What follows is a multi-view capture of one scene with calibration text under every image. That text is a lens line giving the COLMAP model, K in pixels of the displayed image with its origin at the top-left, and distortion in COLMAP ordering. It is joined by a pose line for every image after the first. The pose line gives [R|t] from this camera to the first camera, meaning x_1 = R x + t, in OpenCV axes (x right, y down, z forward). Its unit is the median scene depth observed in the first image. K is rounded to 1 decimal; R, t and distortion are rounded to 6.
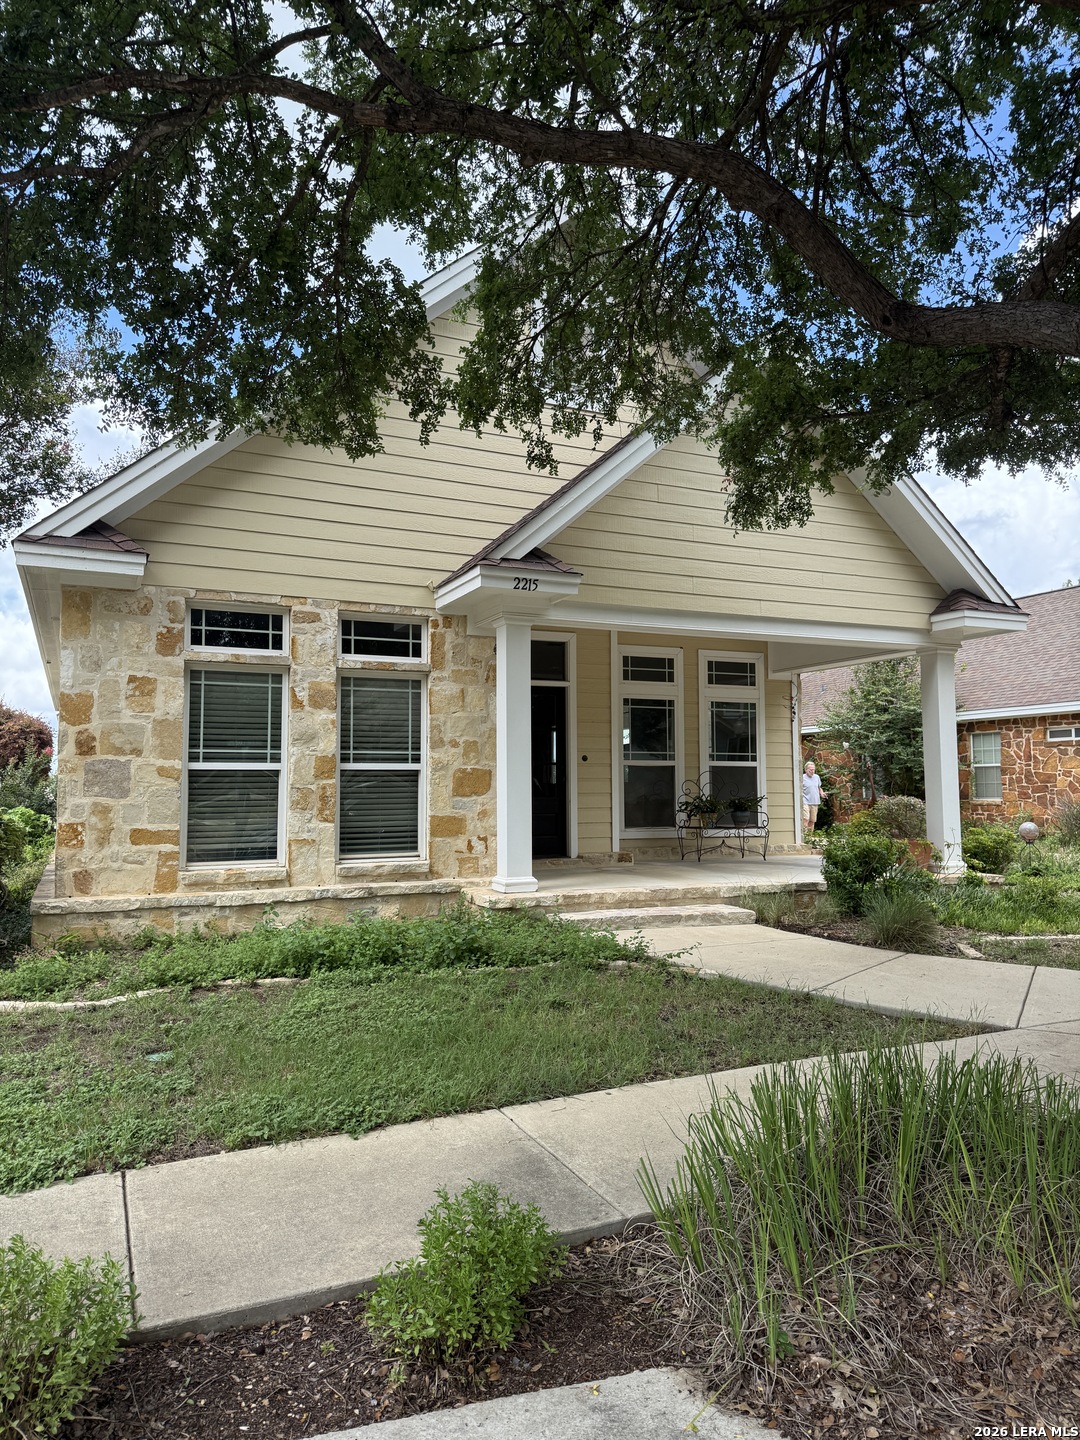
lens RADIAL K [[1017.1, 0, 545.2], [0, 1017.1, 716.5], [0, 0, 1]] dist [0.070058, -0.040962]
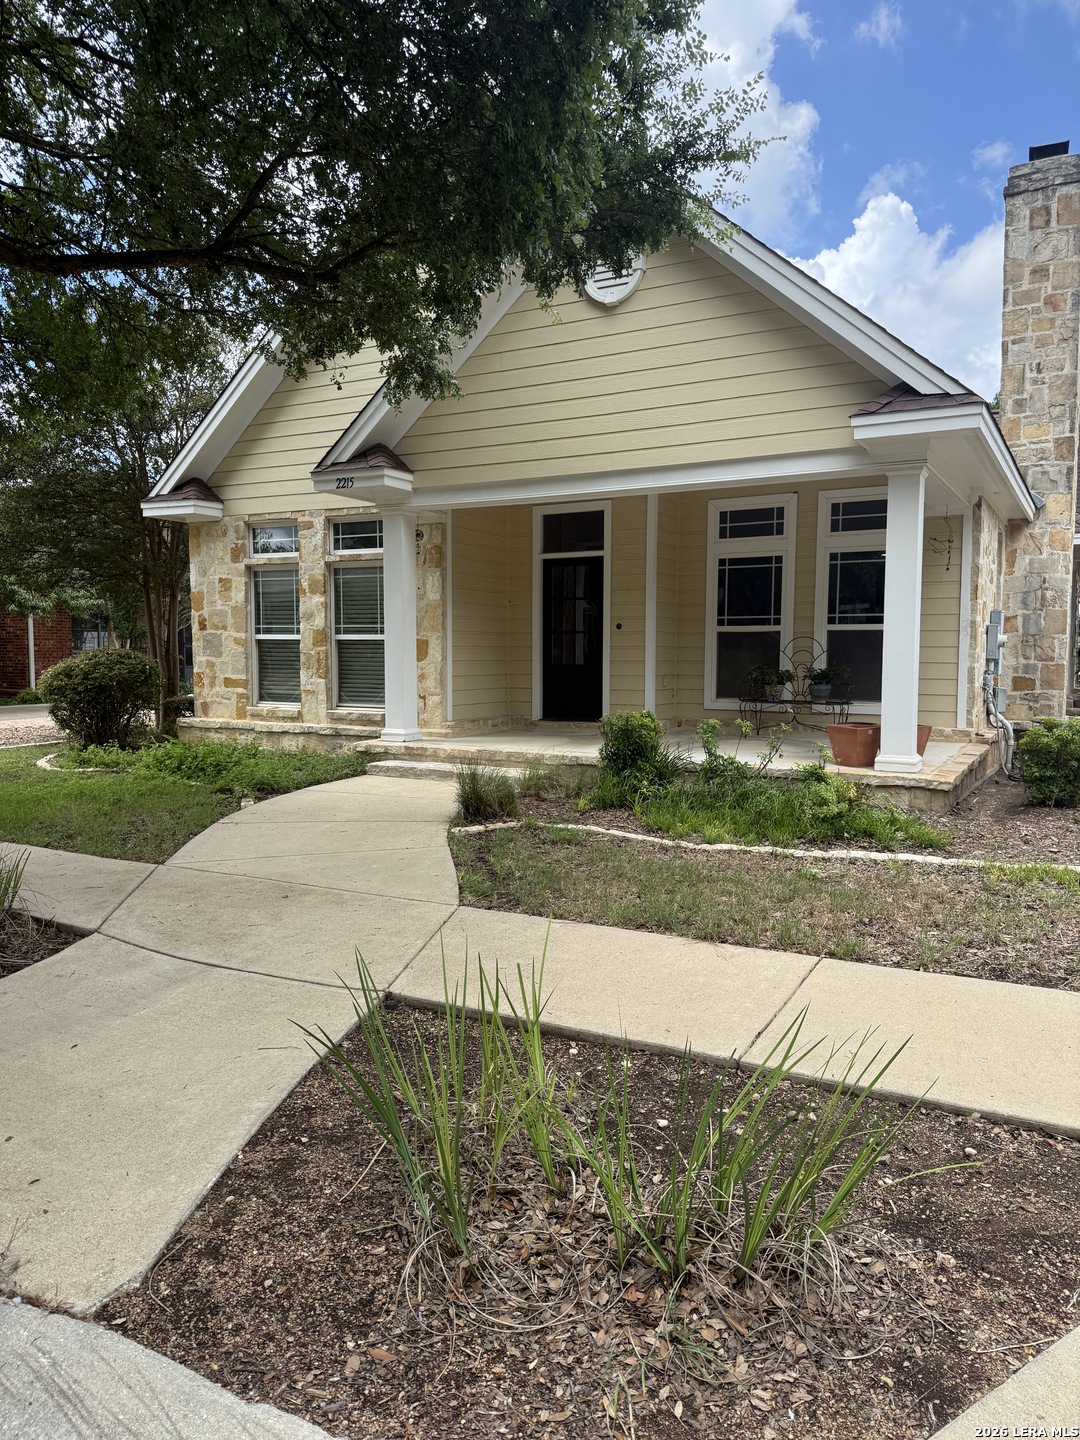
lens RADIAL K [[1017.1, 0, 534.9], [0, 1017.1, 730.7], [0, 0, 1]] dist [0.070058, -0.040962]
pose [[0.587828, 0.072566, -0.805725, 1.001296], [0.050986, 0.990666, 0.126420, 0.014992], [0.807378, -0.115394, 0.578641, 0.415101]]
